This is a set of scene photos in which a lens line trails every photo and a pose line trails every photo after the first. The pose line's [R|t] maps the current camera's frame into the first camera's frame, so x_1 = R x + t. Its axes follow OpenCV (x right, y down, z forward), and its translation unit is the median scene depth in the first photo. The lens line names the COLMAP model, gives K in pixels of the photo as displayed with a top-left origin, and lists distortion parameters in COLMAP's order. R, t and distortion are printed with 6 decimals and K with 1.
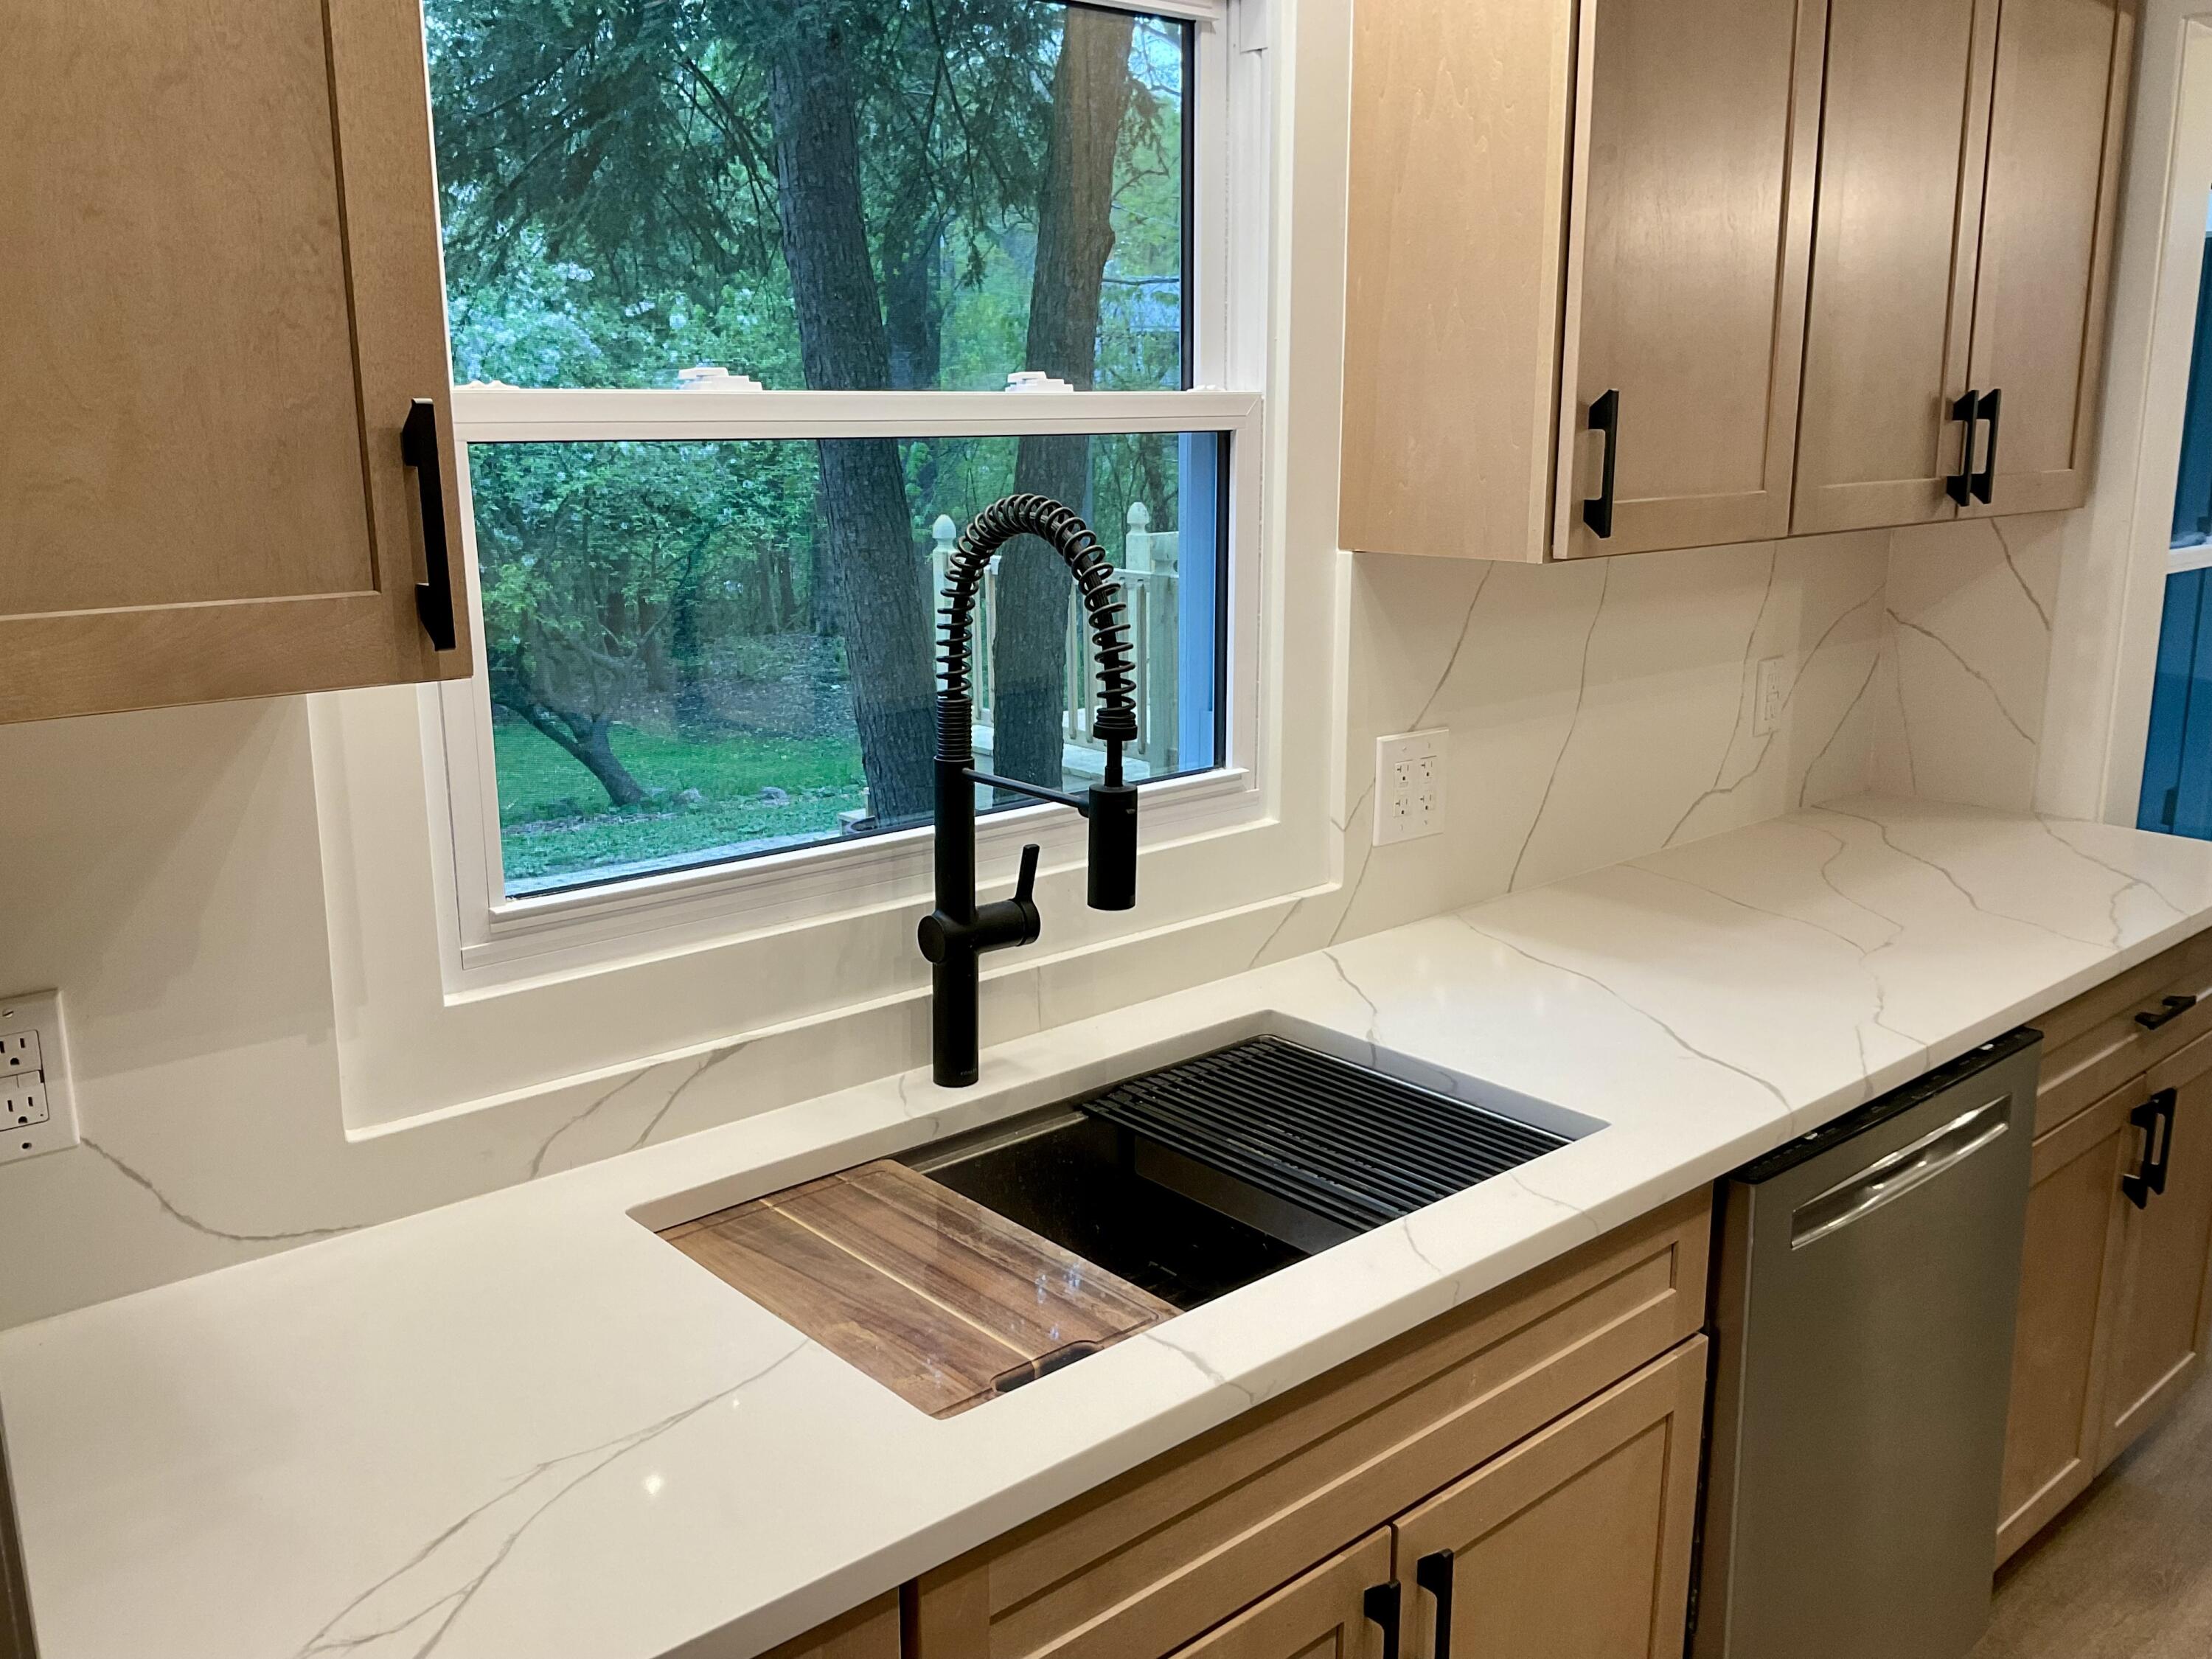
lens RADIAL K [[1861.7, 0, 1111.6], [0, 1861.7, 830.4], [0, 0, 1]] dist [0.017115, -0.000801]
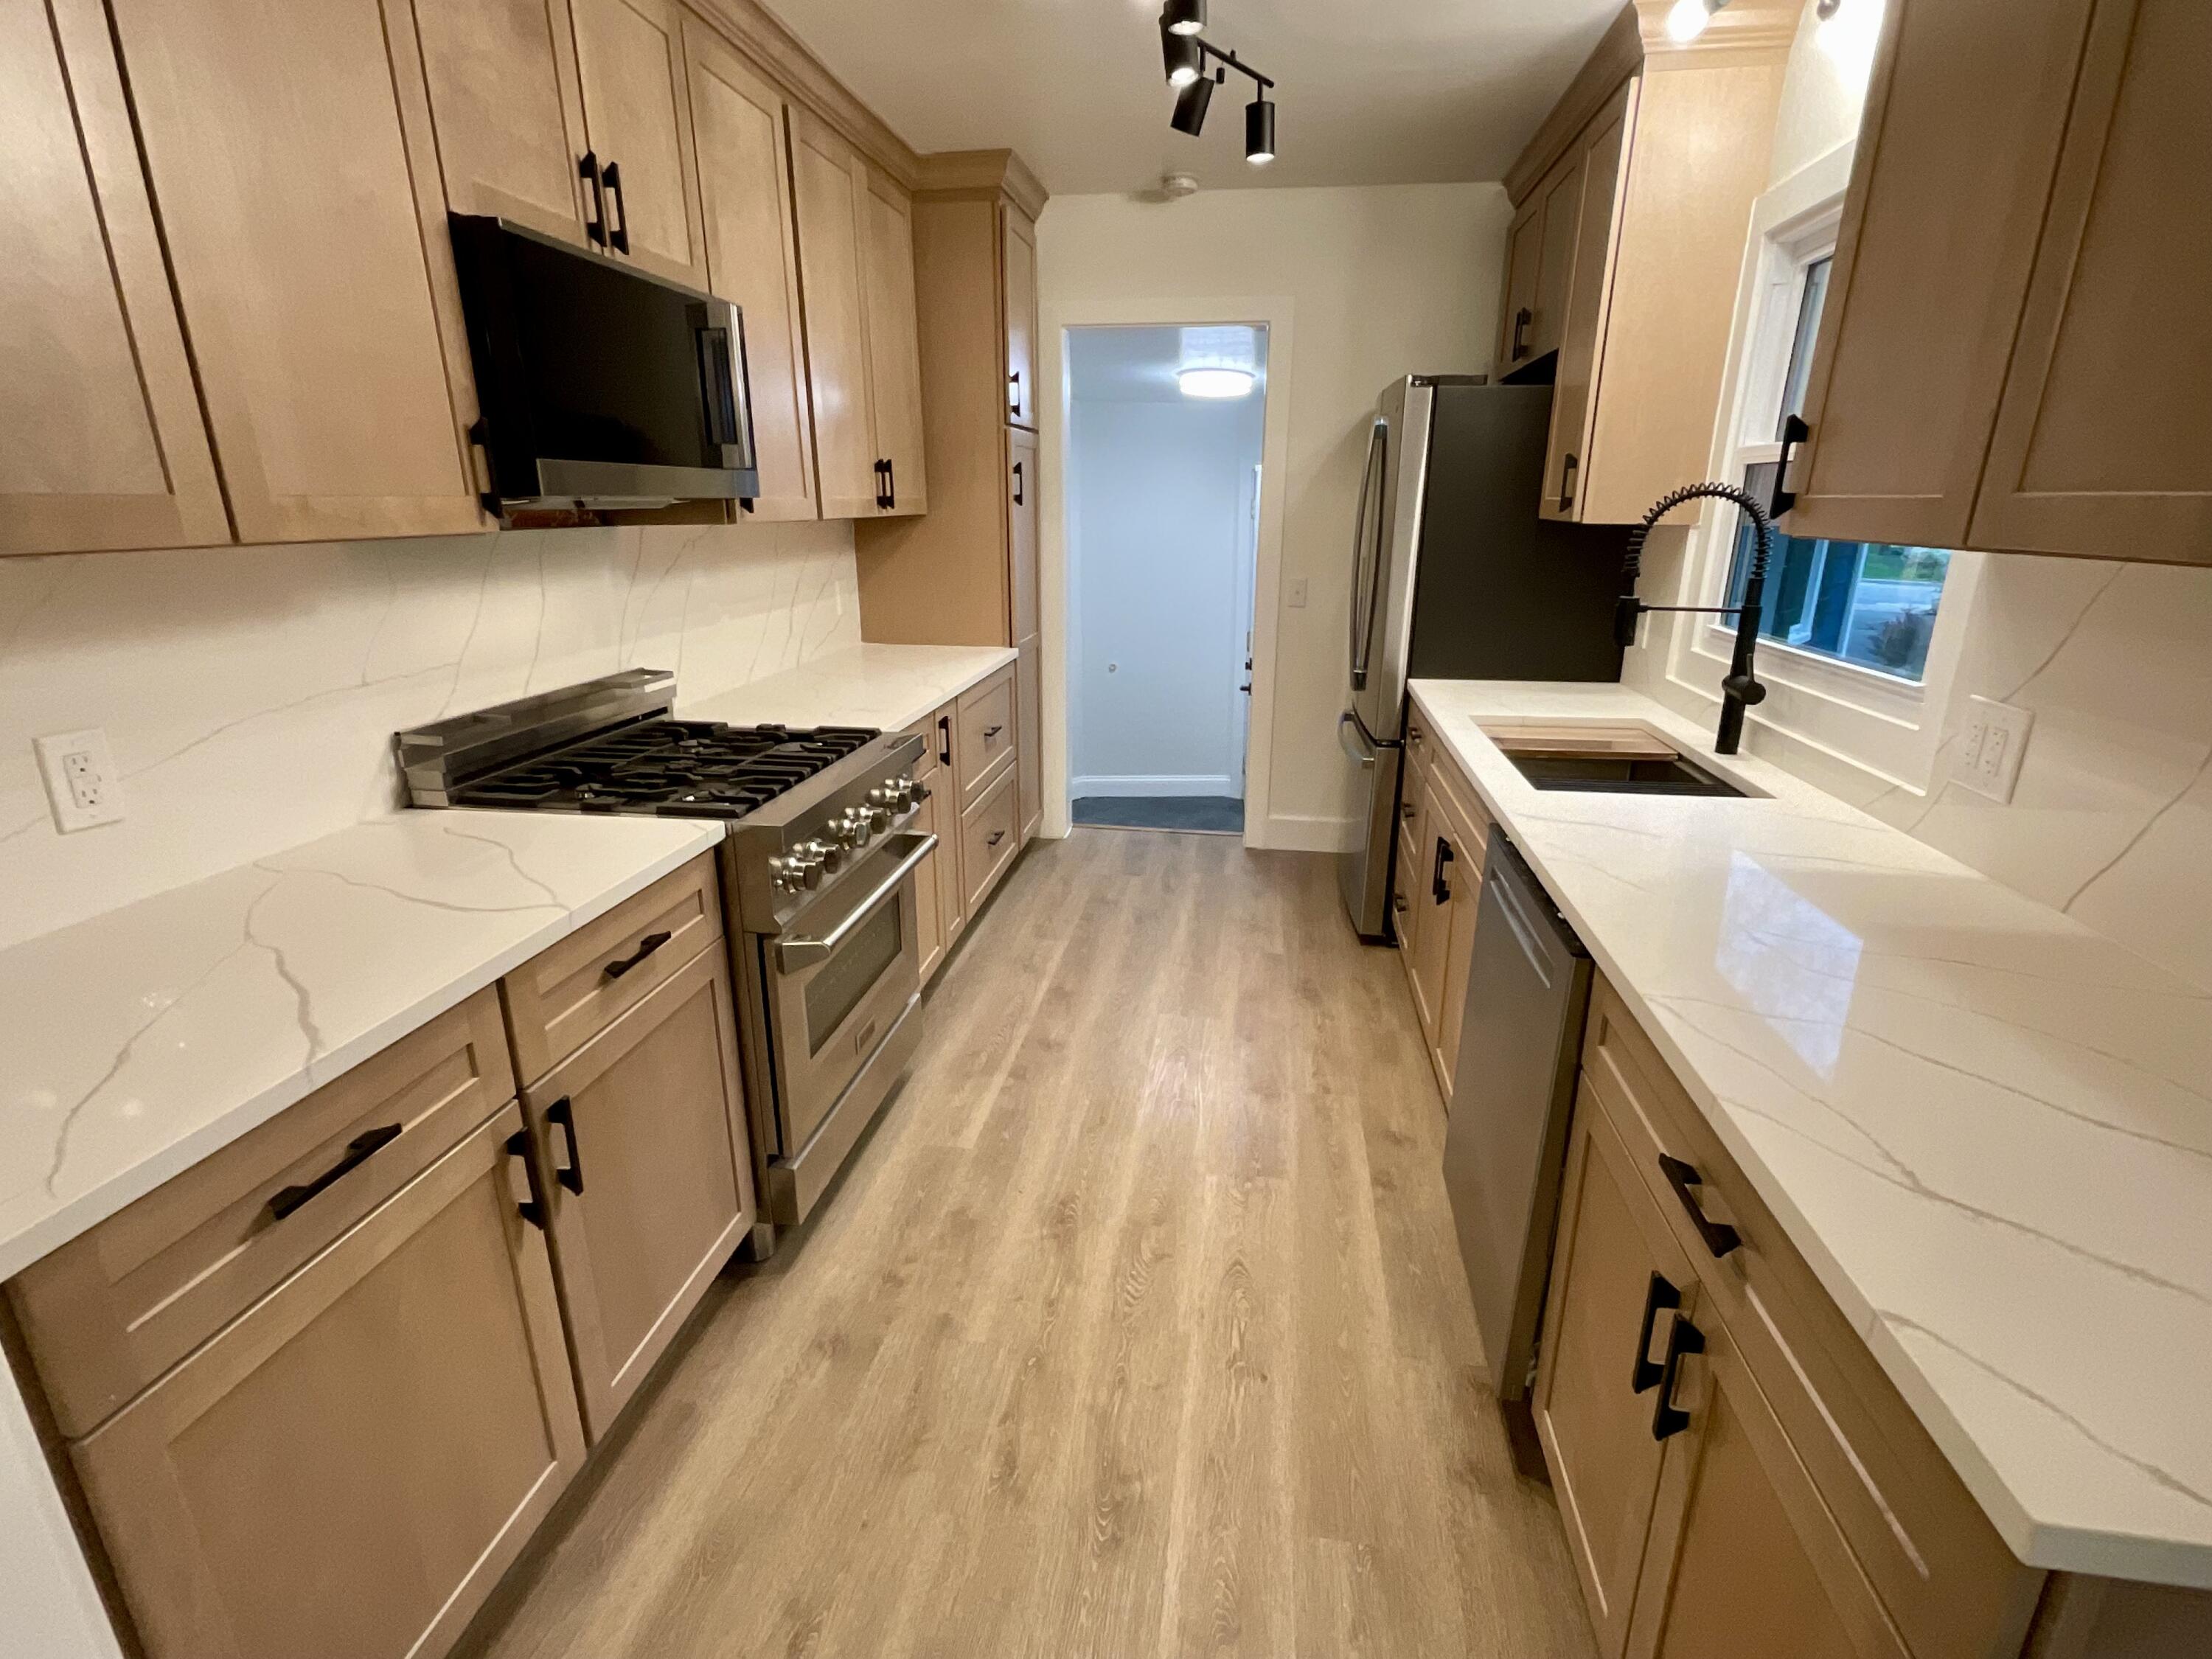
lens RADIAL K [[1072.4, 0, 1107.6], [0, 1072.4, 828.3], [0, 0, 1]] dist [-0.002035, 0.002144]
pose [[-0.766014, 0.189151, -0.614365, 1.322667], [-0.146847, 0.878966, 0.453711, -0.268011], [0.625826, 0.437767, -0.645525, 1.431704]]
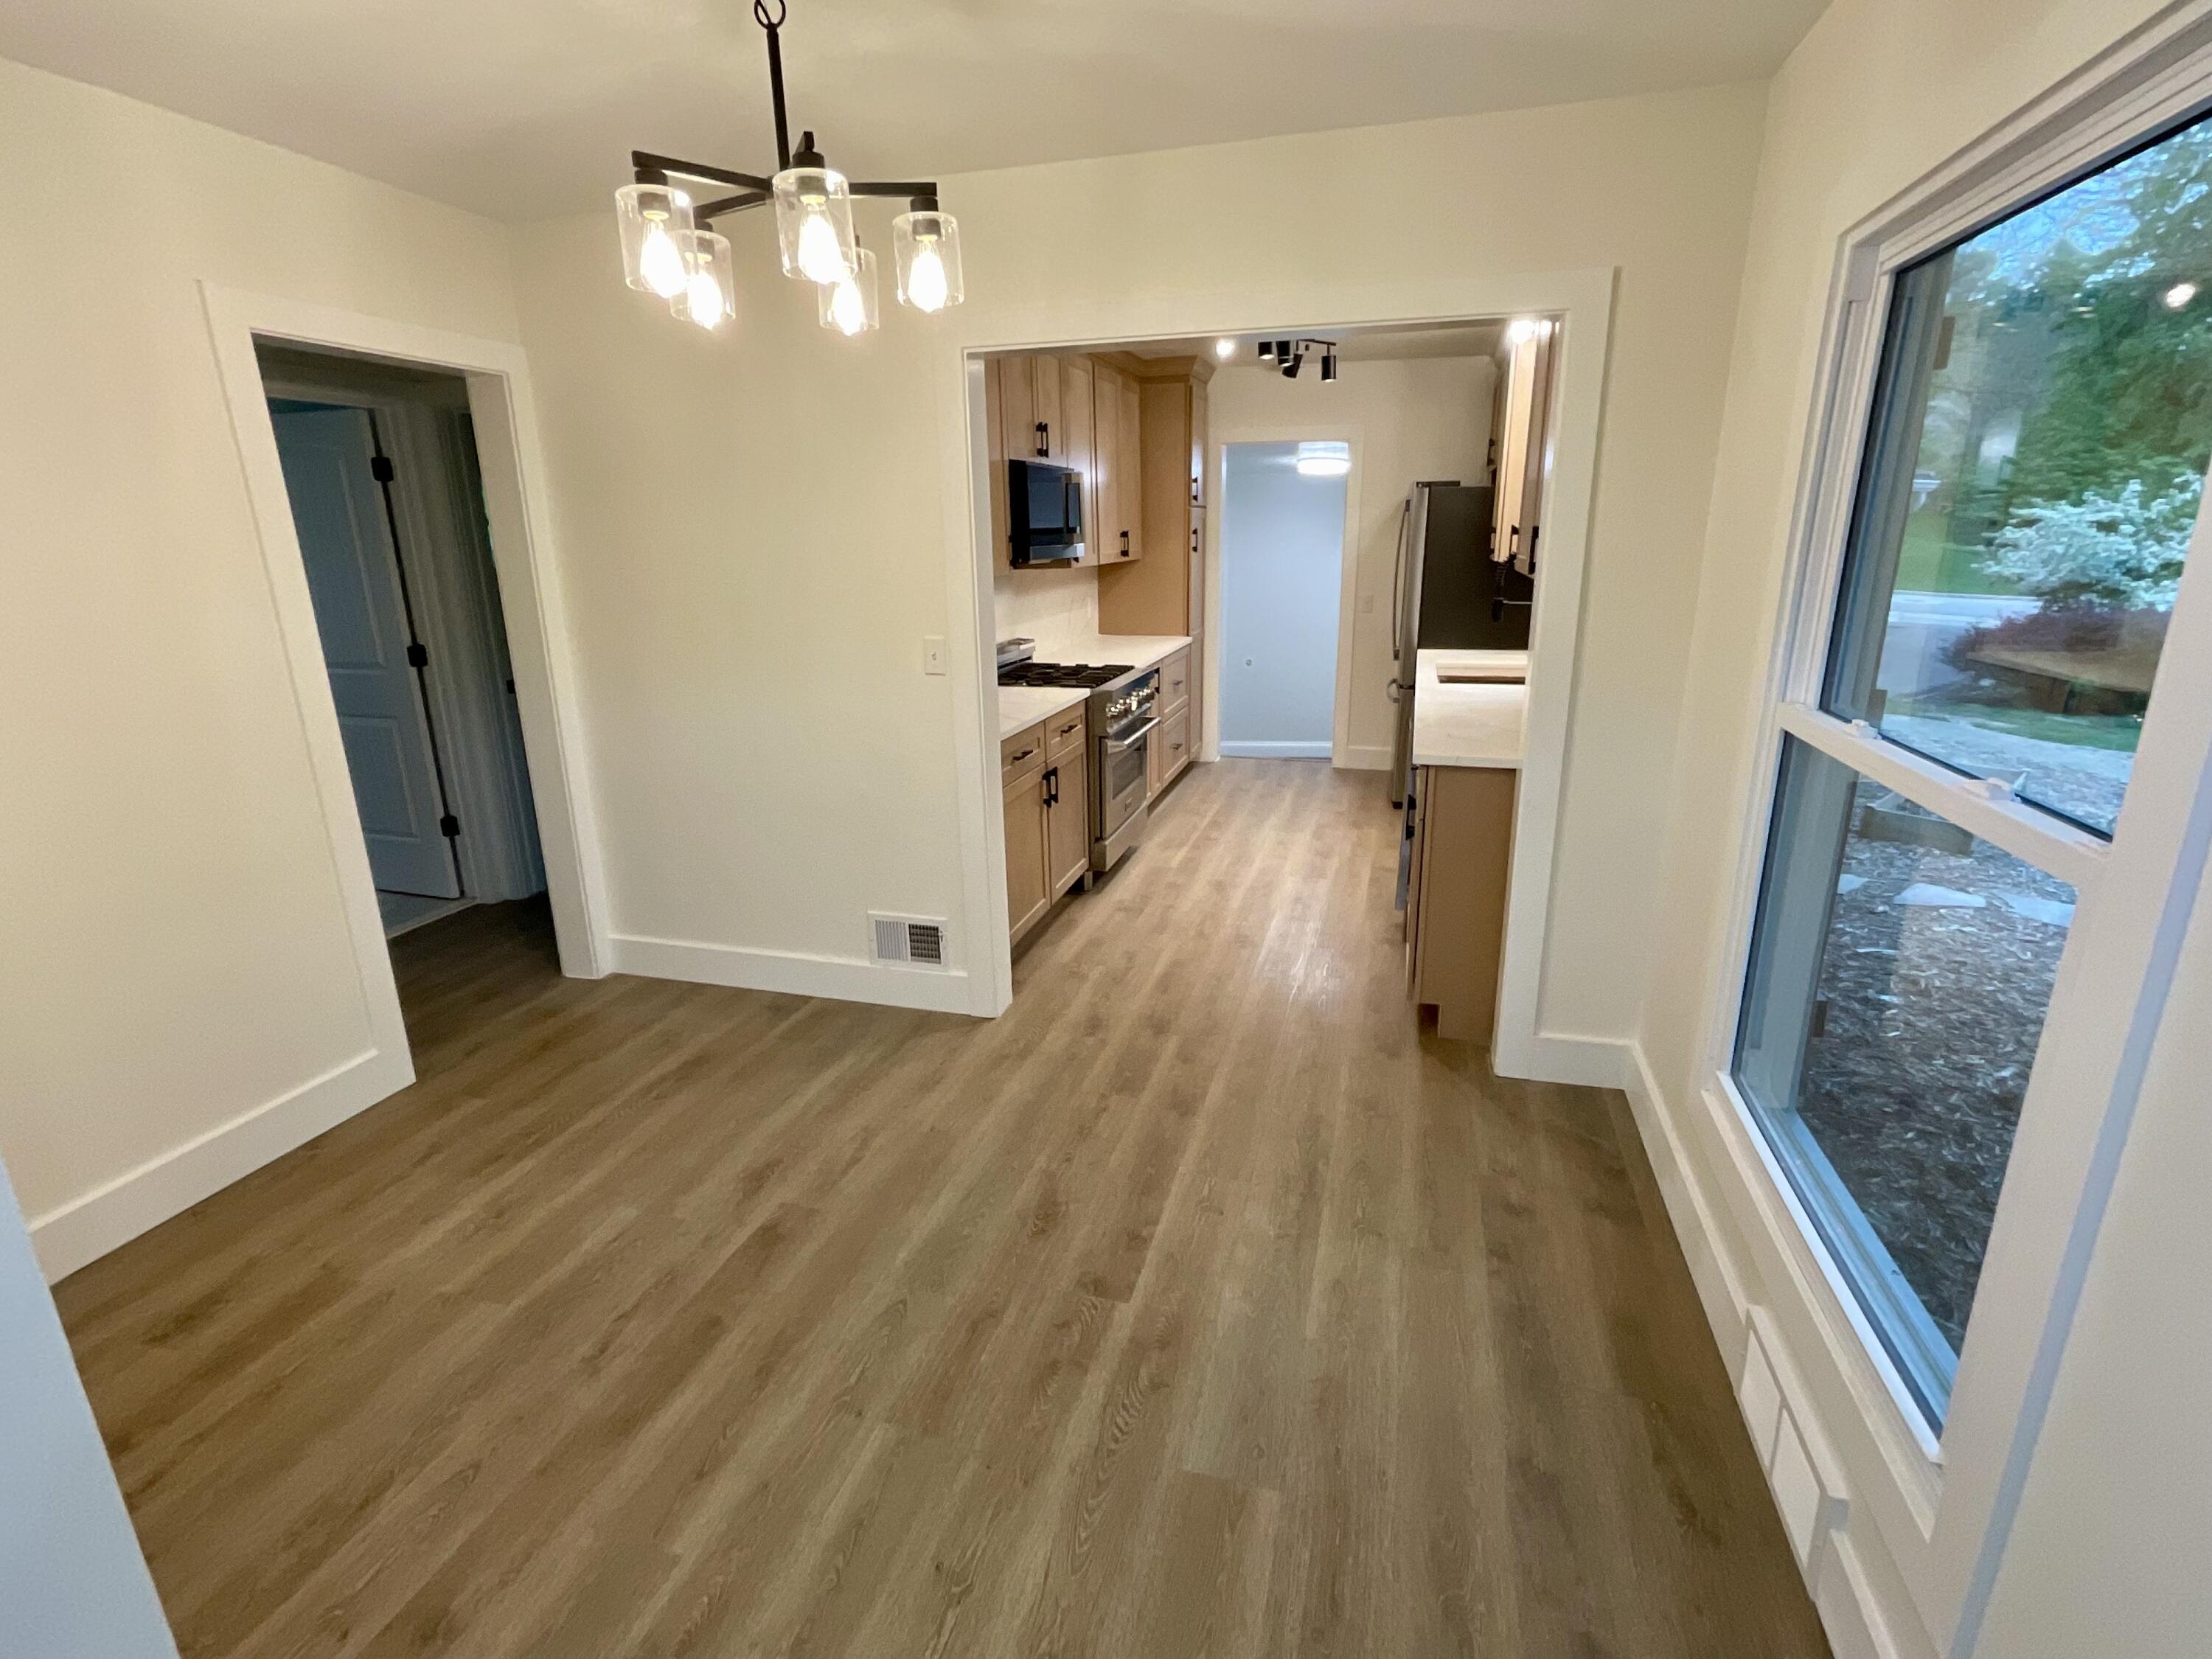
lens RADIAL K [[1072.4, 0, 1092.7], [0, 1072.4, 831.1], [0, 0, 1]] dist [-0.002035, 0.002144]
pose [[-0.847511, 0.158554, -0.506542, 2.170213], [-0.104297, 0.885988, 0.451827, -0.560608], [0.520429, 0.435760, -0.734348, 2.401349]]
